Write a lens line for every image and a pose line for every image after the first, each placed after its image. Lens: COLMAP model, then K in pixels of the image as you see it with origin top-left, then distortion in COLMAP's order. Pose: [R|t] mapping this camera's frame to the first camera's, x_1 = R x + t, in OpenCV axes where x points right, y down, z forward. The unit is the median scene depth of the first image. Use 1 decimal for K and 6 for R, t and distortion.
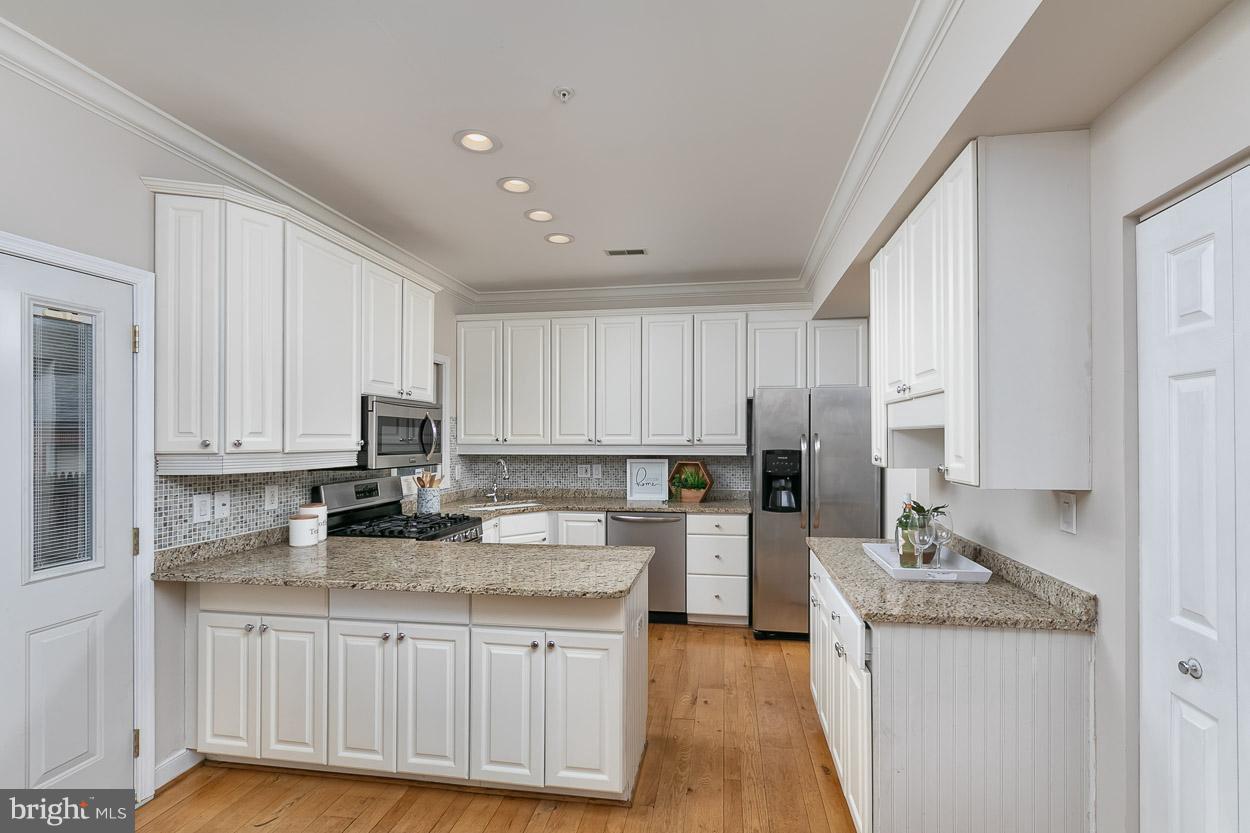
lens RADIAL K [[523.4, 0, 626.7], [0, 523.4, 434.3], [0, 0, 1]] dist [-0.000435, 0.000010]
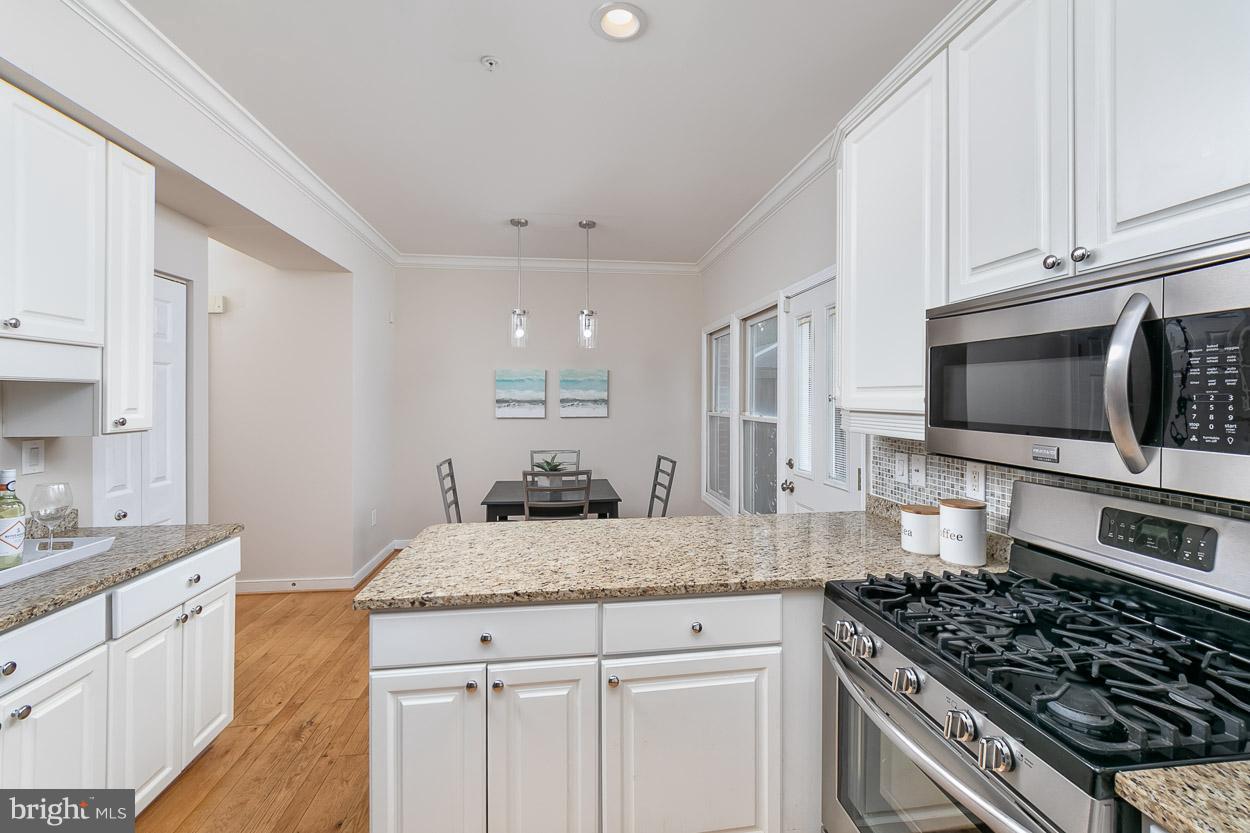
lens RADIAL K [[534.9, 0, 643.8], [0, 534.9, 395.7], [0, 0, 1]] dist [0.000995, 0.000062]
pose [[-0.944465, -0.001562, -0.328607, -0.031930], [0.000951, 0.999972, -0.007486, 0.010169], [0.328610, -0.007383, -0.944437, 0.972528]]
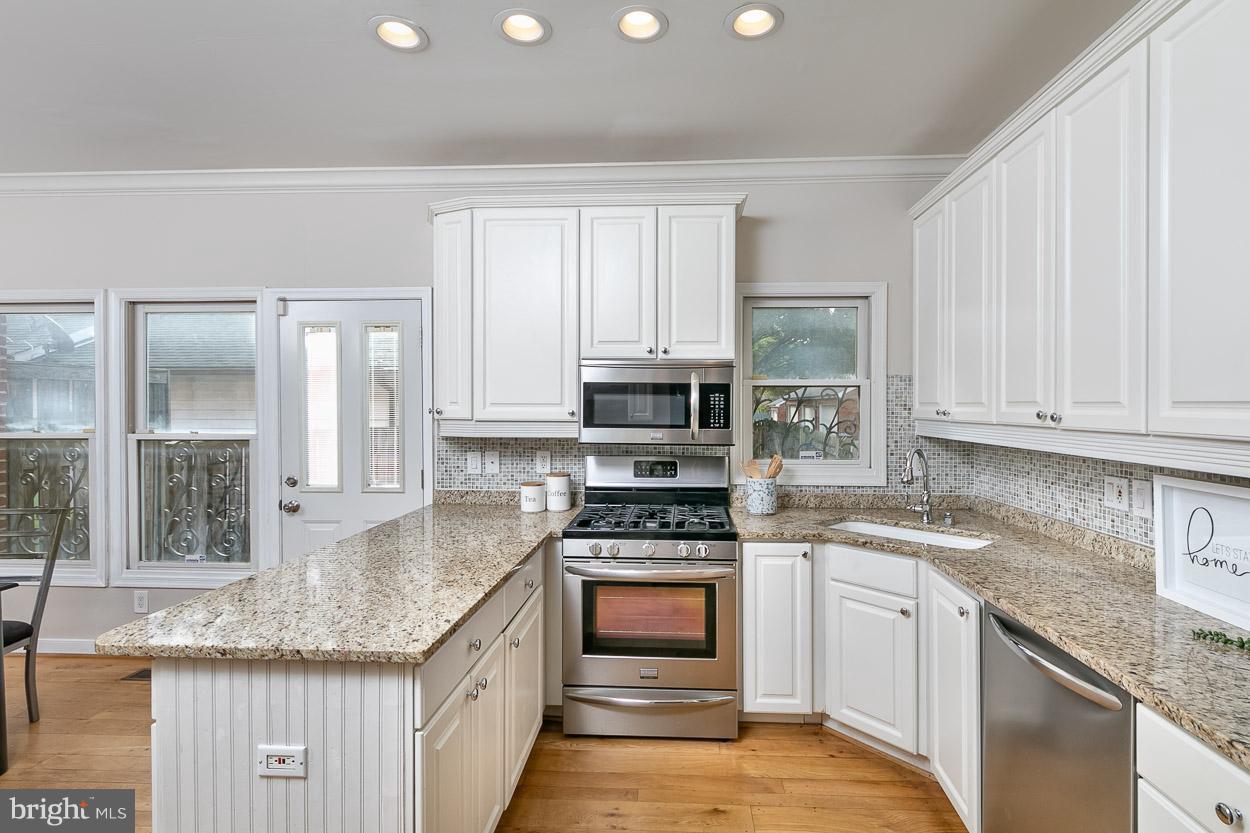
lens RADIAL K [[585.2, 0, 667.7], [0, 585.2, 414.7], [0, 0, 1]] dist [0.001603, -0.008838]
pose [[0.158909, 0.018225, -0.987125, 0.355178], [0.001910, 0.999822, 0.018766, 0.000481], [0.987291, -0.004867, 0.158846, 0.683600]]
